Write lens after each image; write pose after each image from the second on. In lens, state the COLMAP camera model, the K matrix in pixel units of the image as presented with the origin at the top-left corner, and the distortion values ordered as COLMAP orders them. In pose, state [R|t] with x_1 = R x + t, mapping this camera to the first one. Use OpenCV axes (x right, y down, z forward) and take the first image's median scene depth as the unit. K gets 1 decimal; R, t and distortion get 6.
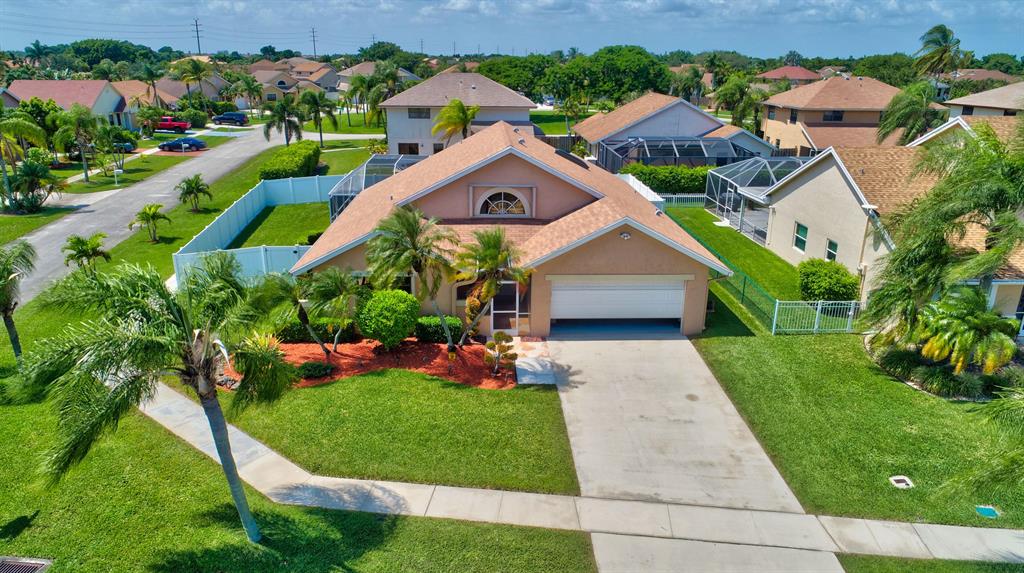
lens RADIAL K [[687.0, 0, 511.7], [0, 687.0, 287.6], [0, 0, 1]] dist [0.001029, -0.003286]
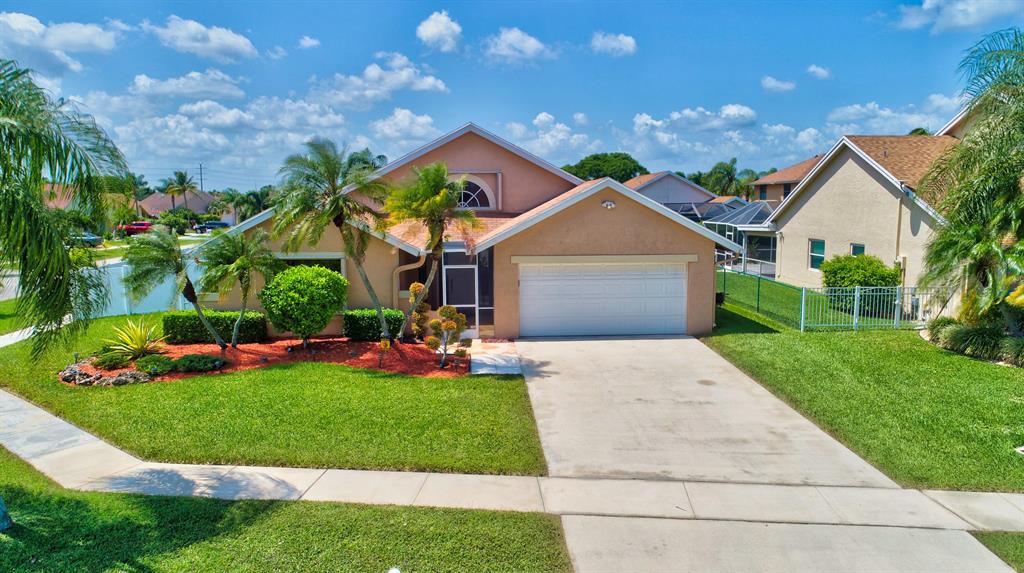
lens RADIAL K [[687.0, 0, 511.3], [0, 687.0, 286.1], [0, 0, 1]] dist [0.001029, -0.003286]
pose [[0.999843, -0.016615, 0.006170, 0.057535], [0.017517, 0.979344, -0.201443, 0.228759], [-0.002696, 0.201519, 0.979481, 0.293813]]
